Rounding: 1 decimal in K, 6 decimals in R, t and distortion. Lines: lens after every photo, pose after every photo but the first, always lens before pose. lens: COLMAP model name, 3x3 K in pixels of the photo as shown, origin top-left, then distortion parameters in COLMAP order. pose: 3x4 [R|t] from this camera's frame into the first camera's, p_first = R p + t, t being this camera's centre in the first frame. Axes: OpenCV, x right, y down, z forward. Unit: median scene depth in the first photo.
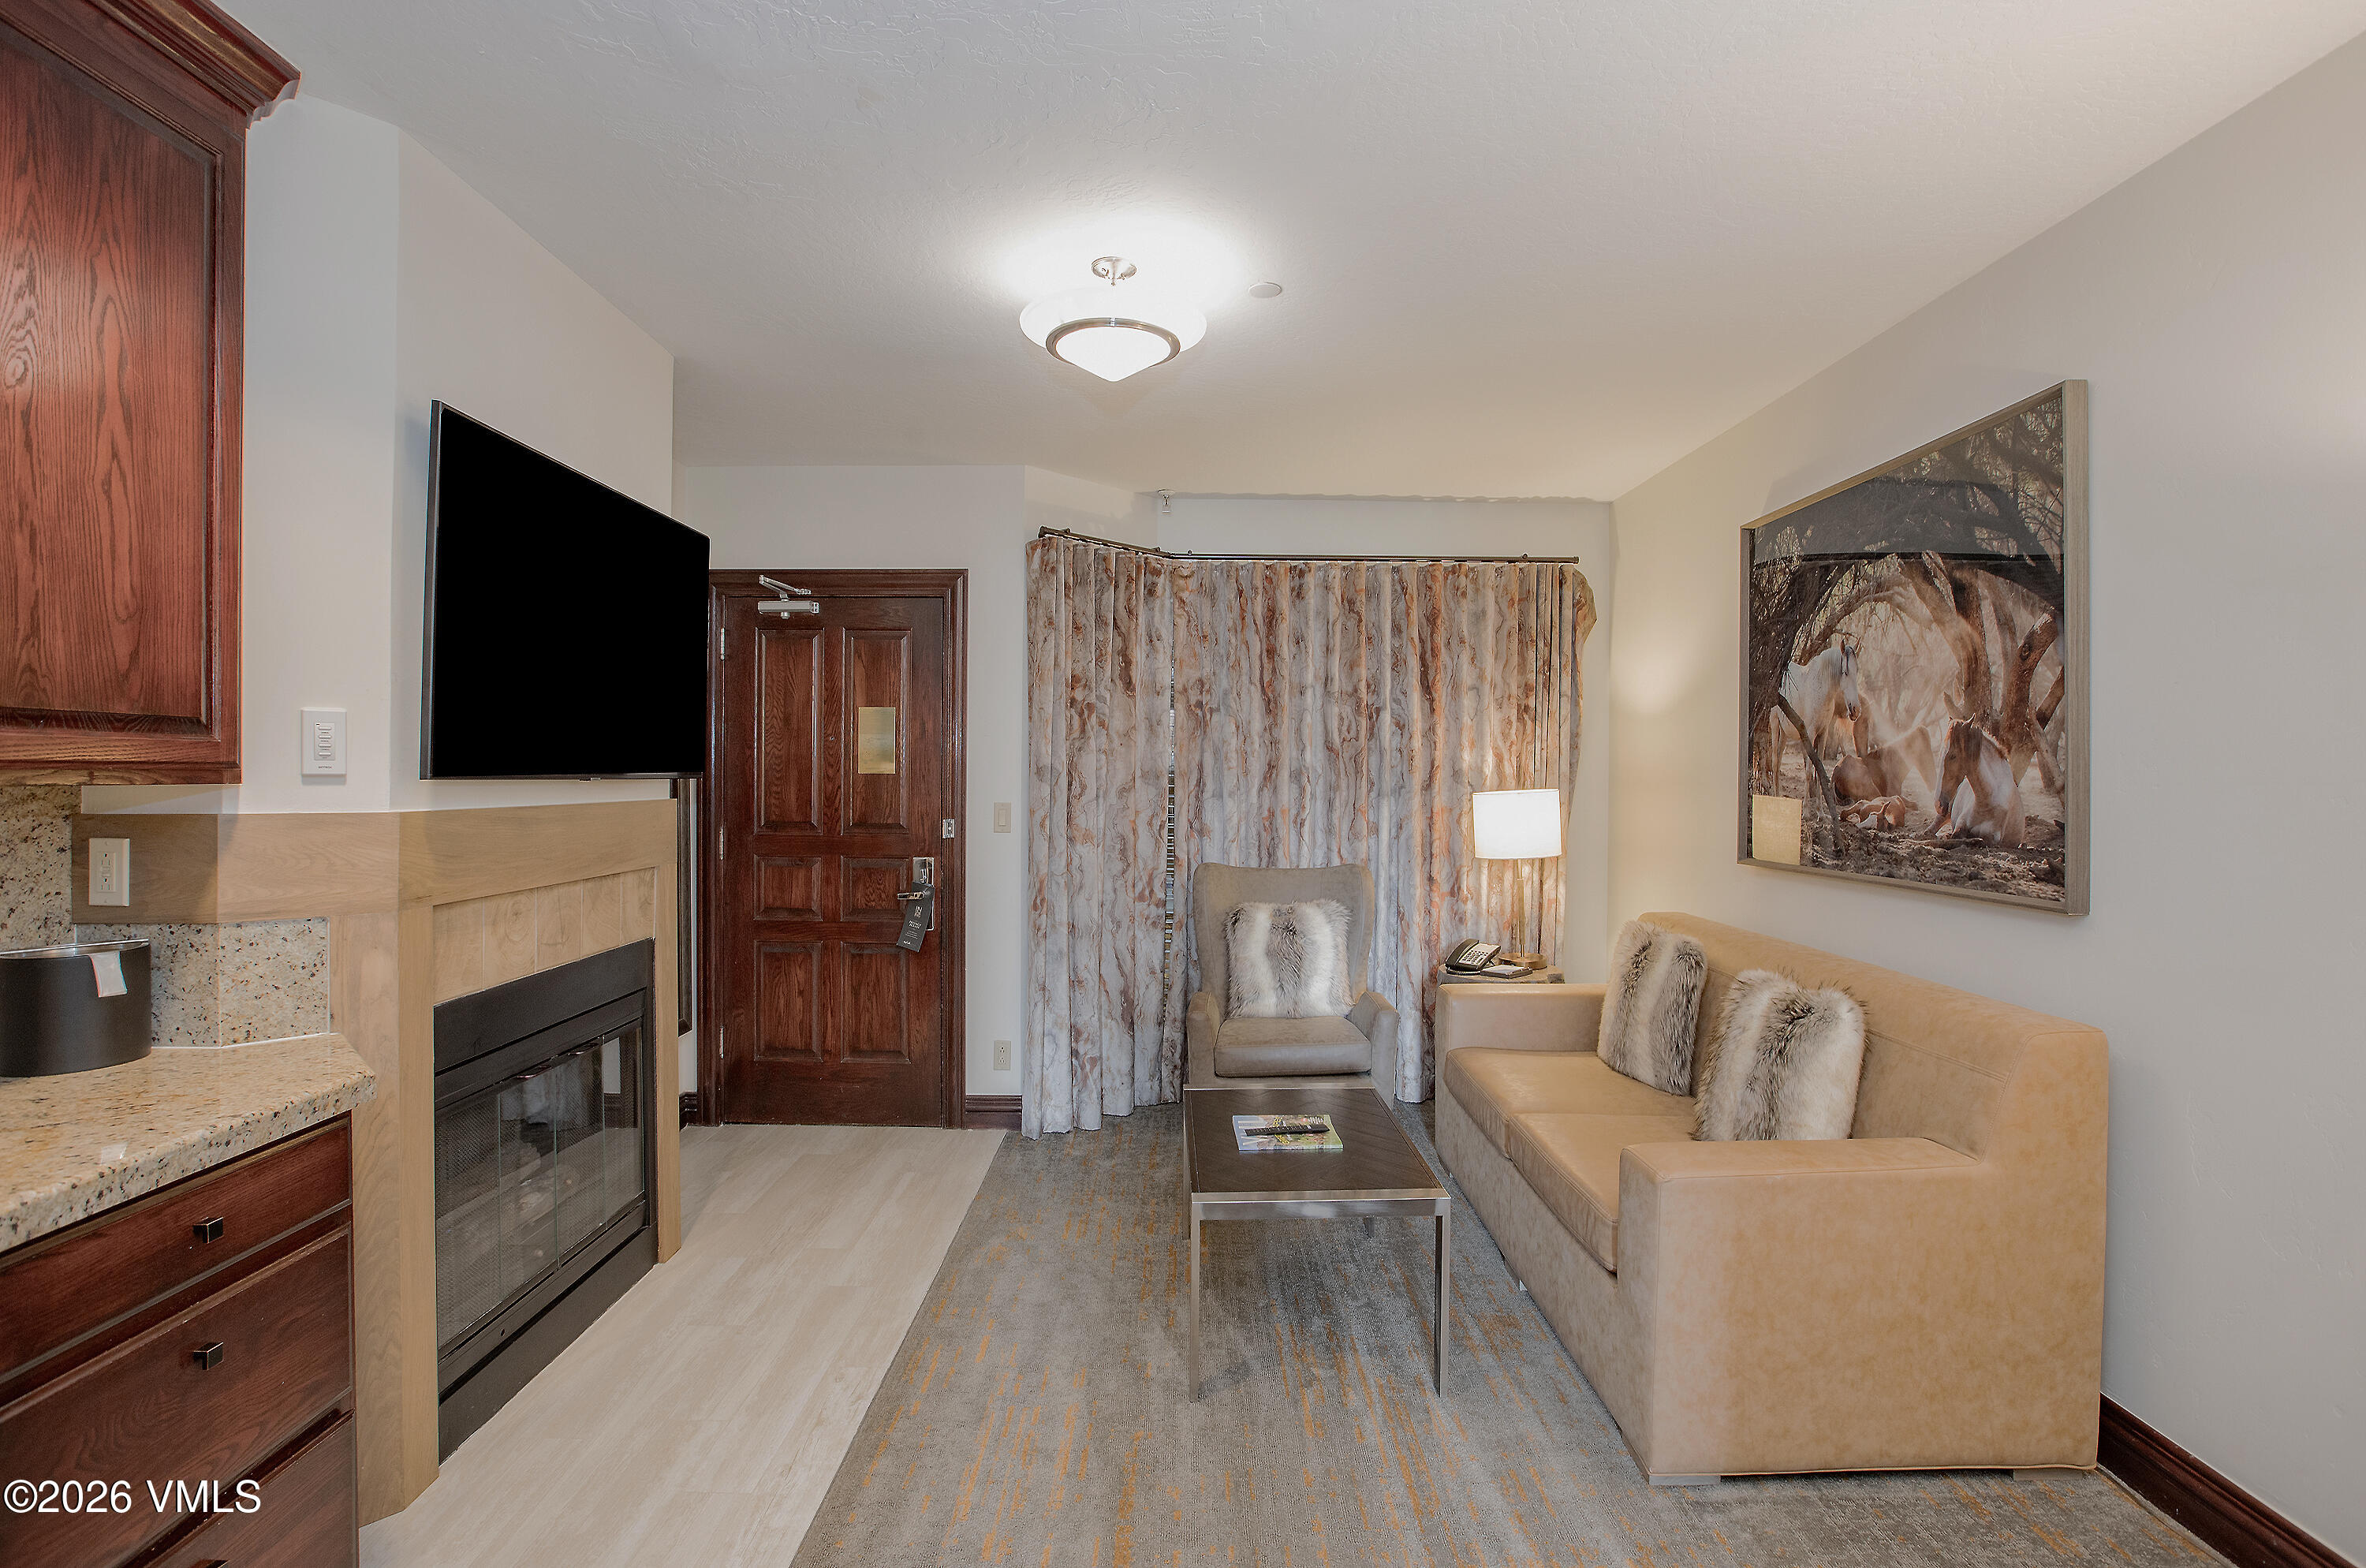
lens RADIAL K [[1091.4, 0, 1183.0], [0, 1091.4, 784.0], [0, 0, 1]] dist [-0.000763, -0.000175]
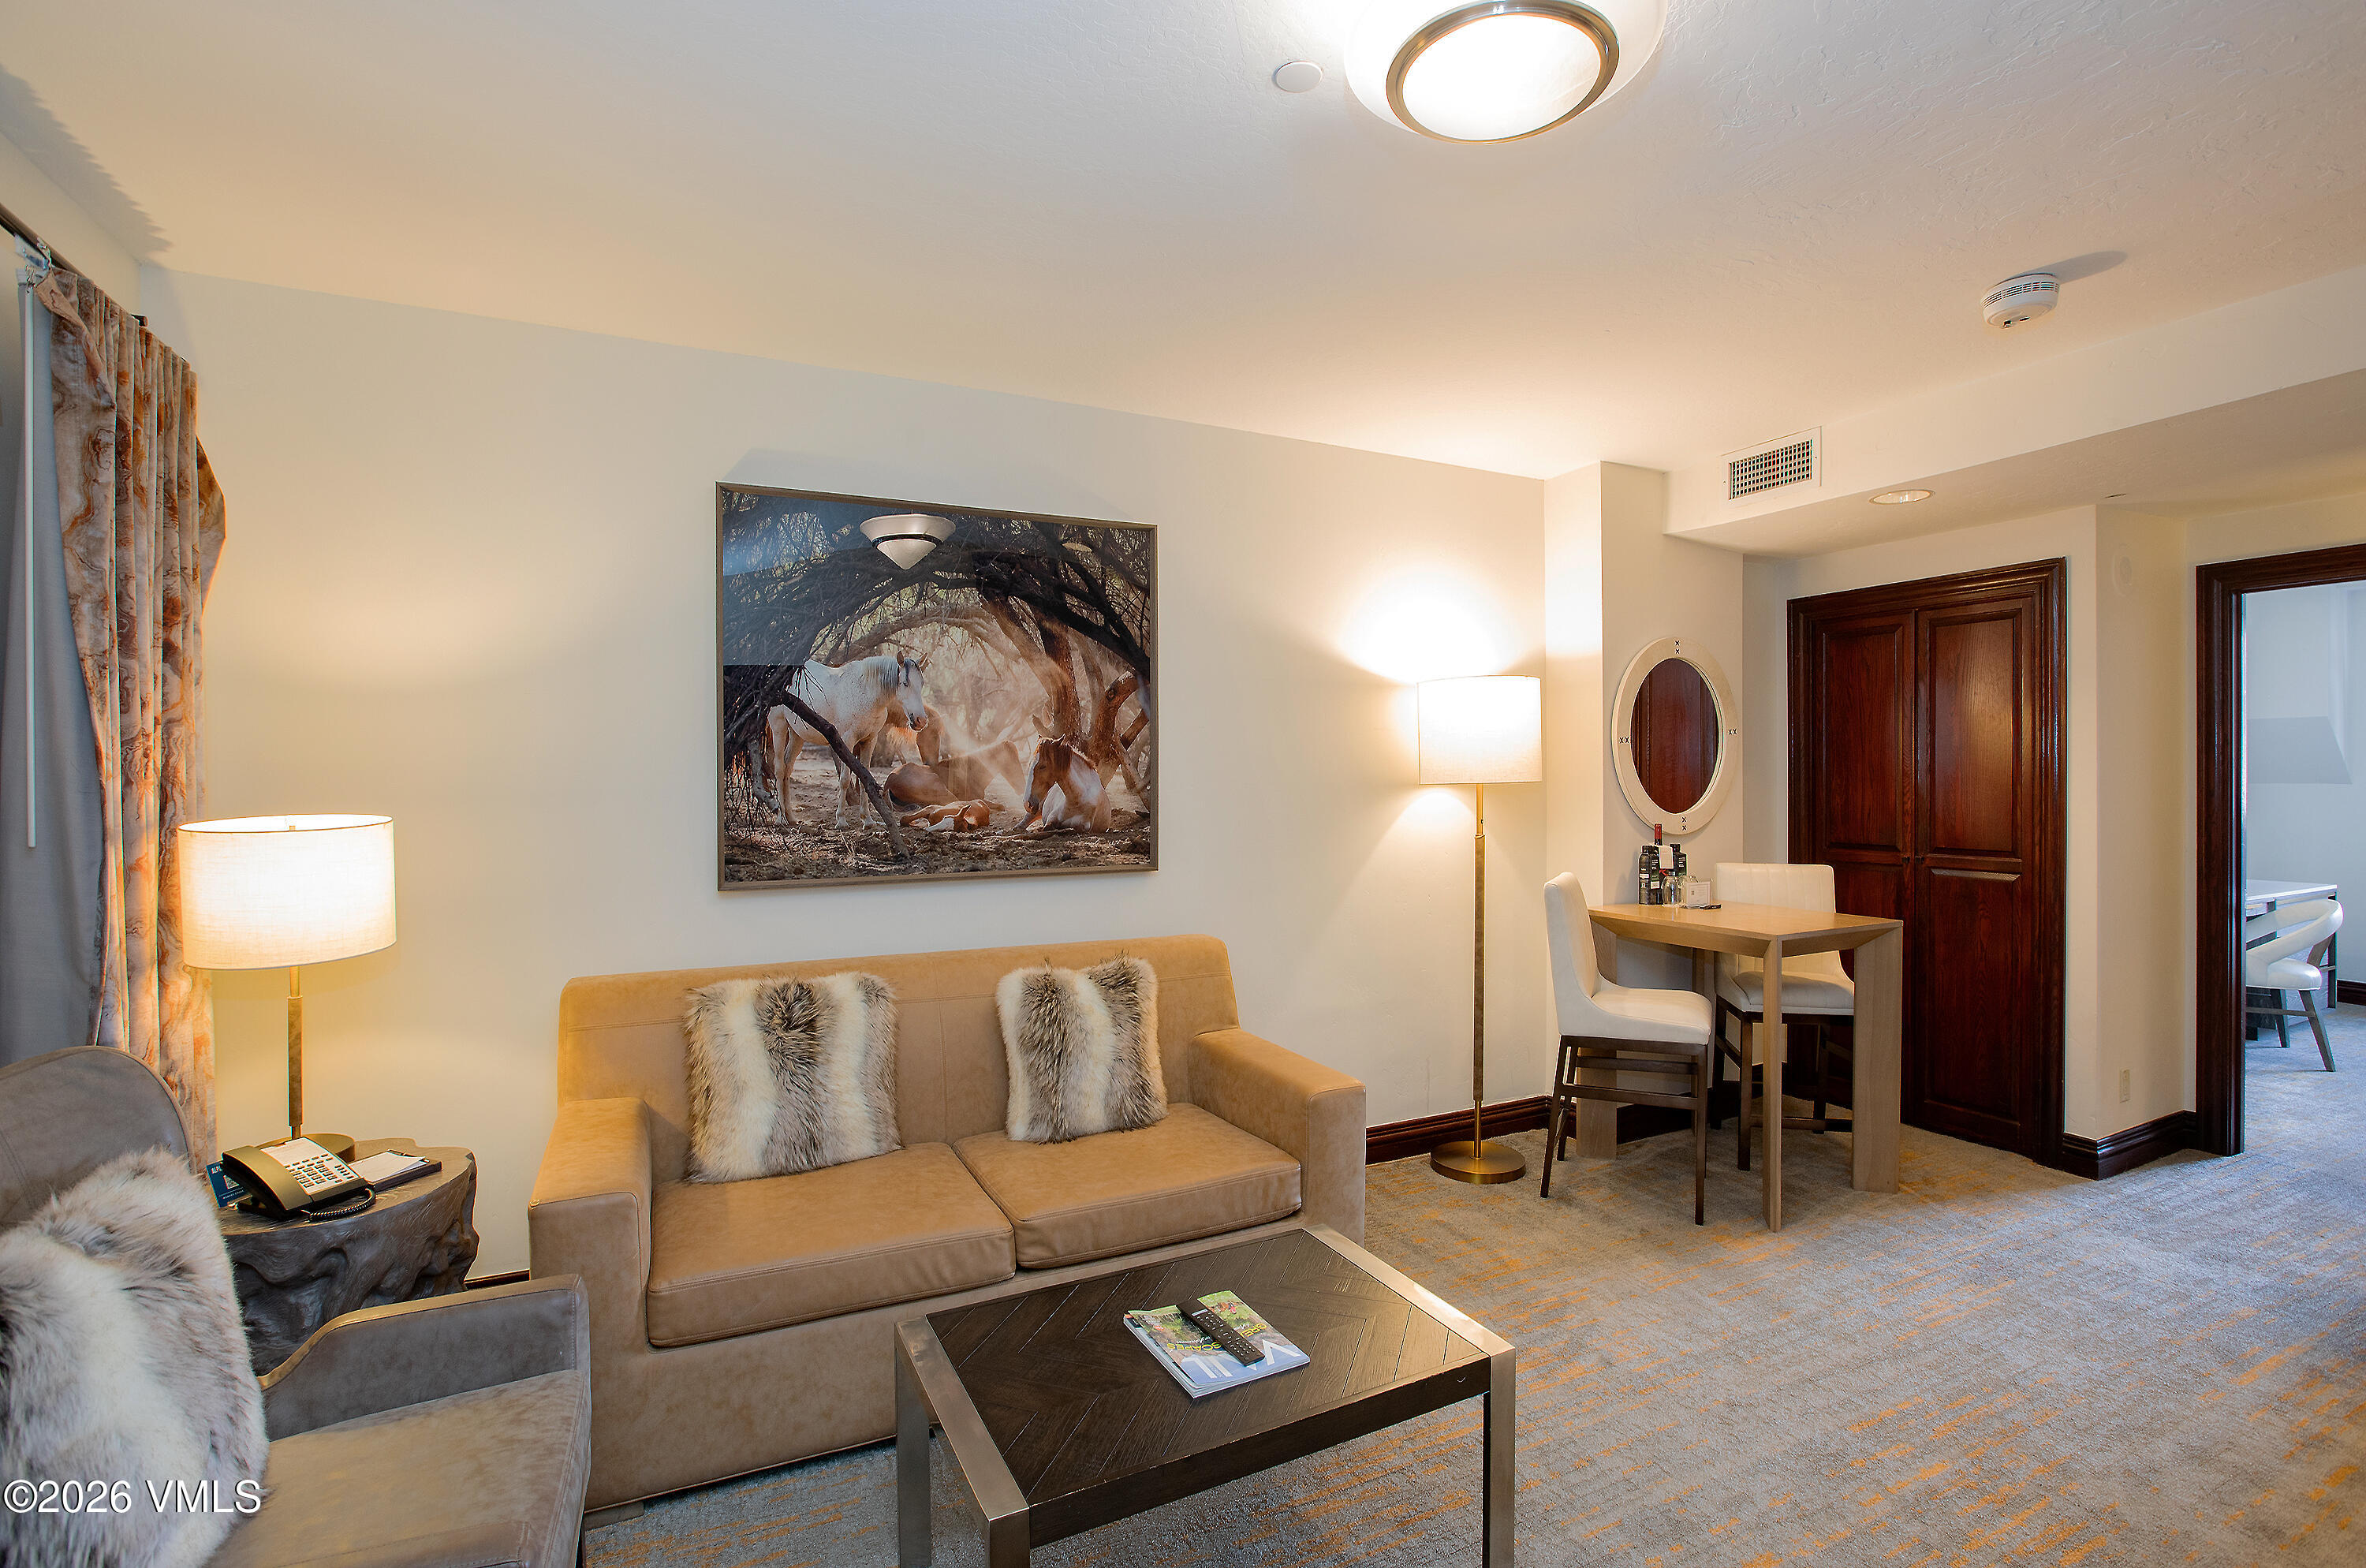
lens RADIAL K [[1123.1, 0, 1182.0], [0, 1123.1, 773.7], [0, 0, 1]] dist [-0.000573, 0.000010]
pose [[-0.430719, -0.003932, 0.902478, -0.512369], [0.008726, 0.999926, 0.008521, -0.024918], [-0.902444, 0.011545, -0.430652, 1.326167]]
